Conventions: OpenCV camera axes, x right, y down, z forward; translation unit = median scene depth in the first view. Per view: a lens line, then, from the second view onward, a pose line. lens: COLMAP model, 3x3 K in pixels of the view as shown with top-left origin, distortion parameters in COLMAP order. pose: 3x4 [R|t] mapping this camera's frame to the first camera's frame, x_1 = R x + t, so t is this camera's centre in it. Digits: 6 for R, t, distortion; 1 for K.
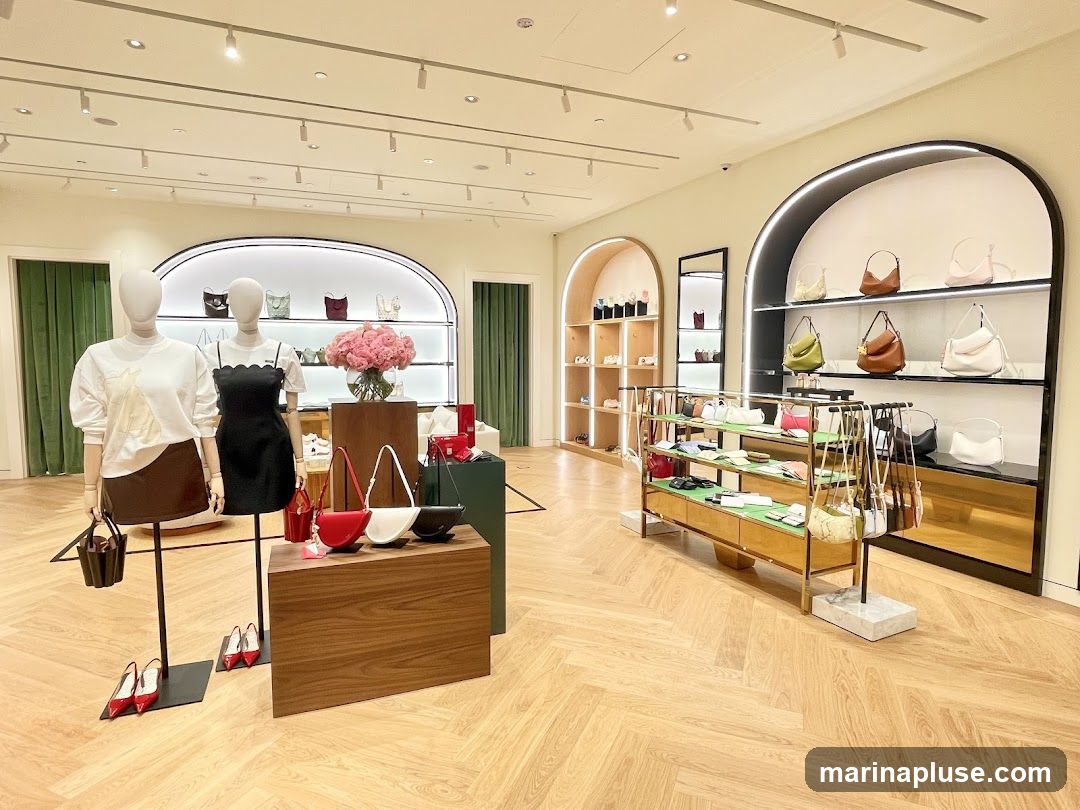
lens RADIAL K [[579.8, 0, 540.0], [0, 579.8, 405.0], [0, 0, 1]] dist [0.002031, 0.000002]
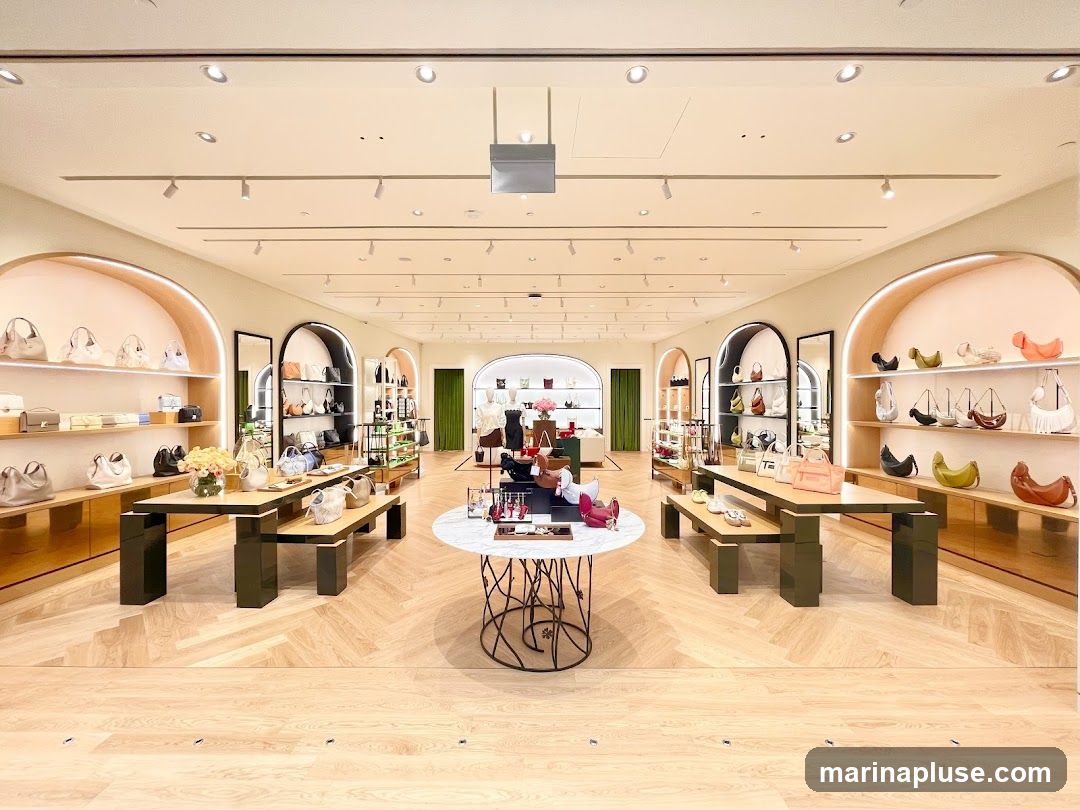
lens RADIAL K [[427.6, 0, 546.4], [0, 427.6, 407.3], [0, 0, 1]] dist [-0.001005, -0.000051]
pose [[0.928167, 0.004925, -0.372130, 0.266160], [-0.031164, 0.997429, -0.064527, 0.032300], [0.370856, 0.071489, 0.925935, -0.540914]]
